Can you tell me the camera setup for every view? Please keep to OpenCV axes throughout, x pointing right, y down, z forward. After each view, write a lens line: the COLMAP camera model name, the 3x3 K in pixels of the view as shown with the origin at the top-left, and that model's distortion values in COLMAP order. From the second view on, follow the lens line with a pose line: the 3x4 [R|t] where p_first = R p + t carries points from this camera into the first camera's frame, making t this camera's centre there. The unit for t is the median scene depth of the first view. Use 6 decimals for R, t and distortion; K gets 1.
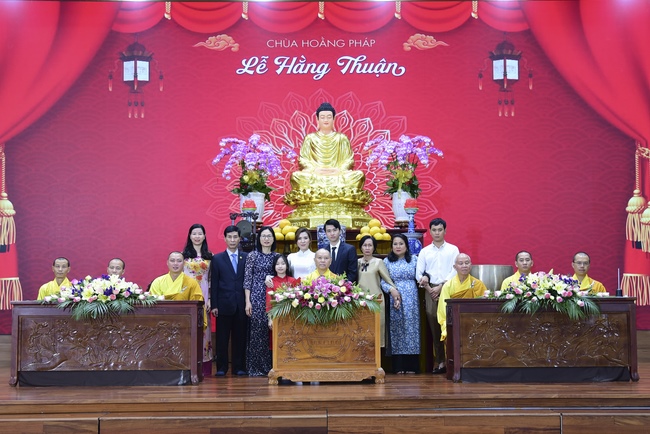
lens RADIAL K [[876.4, 0, 326.4], [0, 876.4, 249.7], [0, 0, 1]] dist [0.071118, 0.000000]
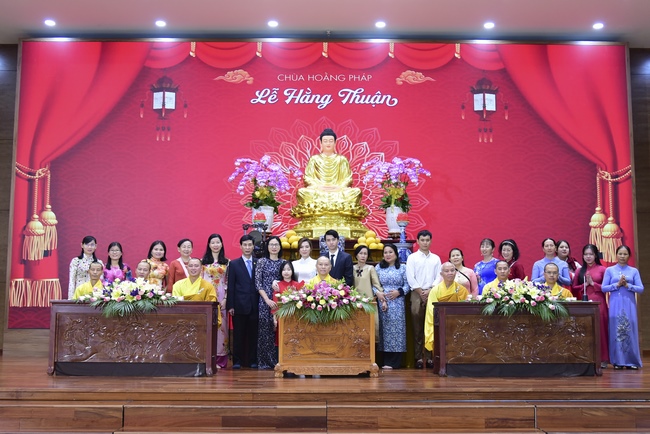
lens RADIAL K [[762.3, 0, 325.6], [0, 762.3, 221.7], [0, 0, 1]] dist [-0.020908, 0.000000]
pose [[0.999950, 0.009398, -0.003510, 0.000358], [-0.009551, 0.998886, -0.046208, -0.000353], [0.003072, 0.046239, 0.998926, 0.013621]]
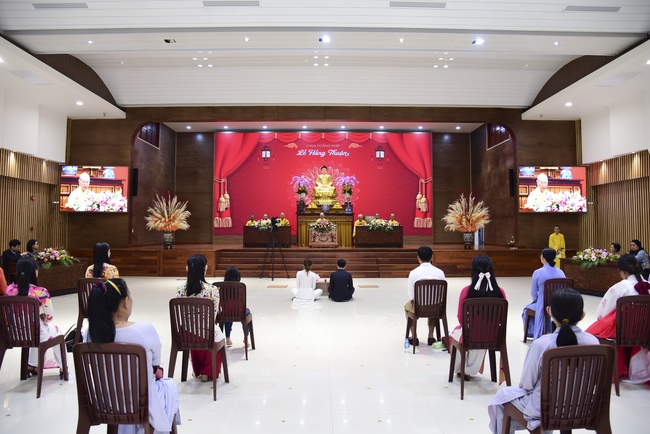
lens RADIAL K [[470.0, 0, 323.5], [0, 470.0, 205.8], [0, 0, 1]] dist [-0.045682, -0.003089]
pose [[0.999932, 0.007515, -0.008973, 0.012893], [-0.007293, 0.999673, 0.024518, -0.058754], [0.009154, -0.024451, 0.999659, -0.755031]]
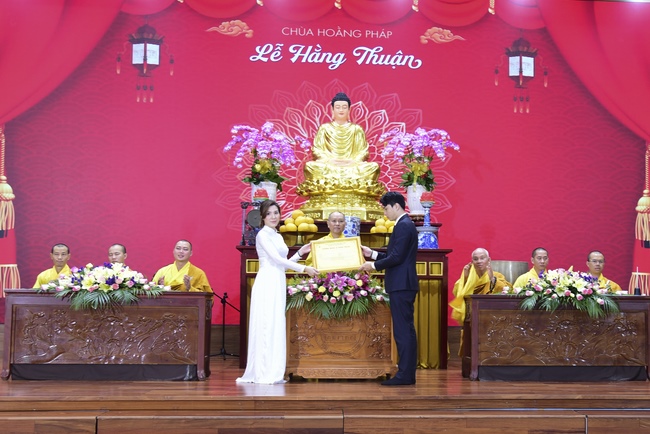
lens RADIAL K [[846.7, 0, 385.4], [0, 846.7, 245.5], [0, 0, 1]] dist [0.041222, 0.000000]
pose [[0.997609, 0.021231, 0.065765, -0.010181], [-0.021255, 0.999774, -0.000345, 0.002665], [-0.065758, -0.001054, 0.997835, 0.049664]]
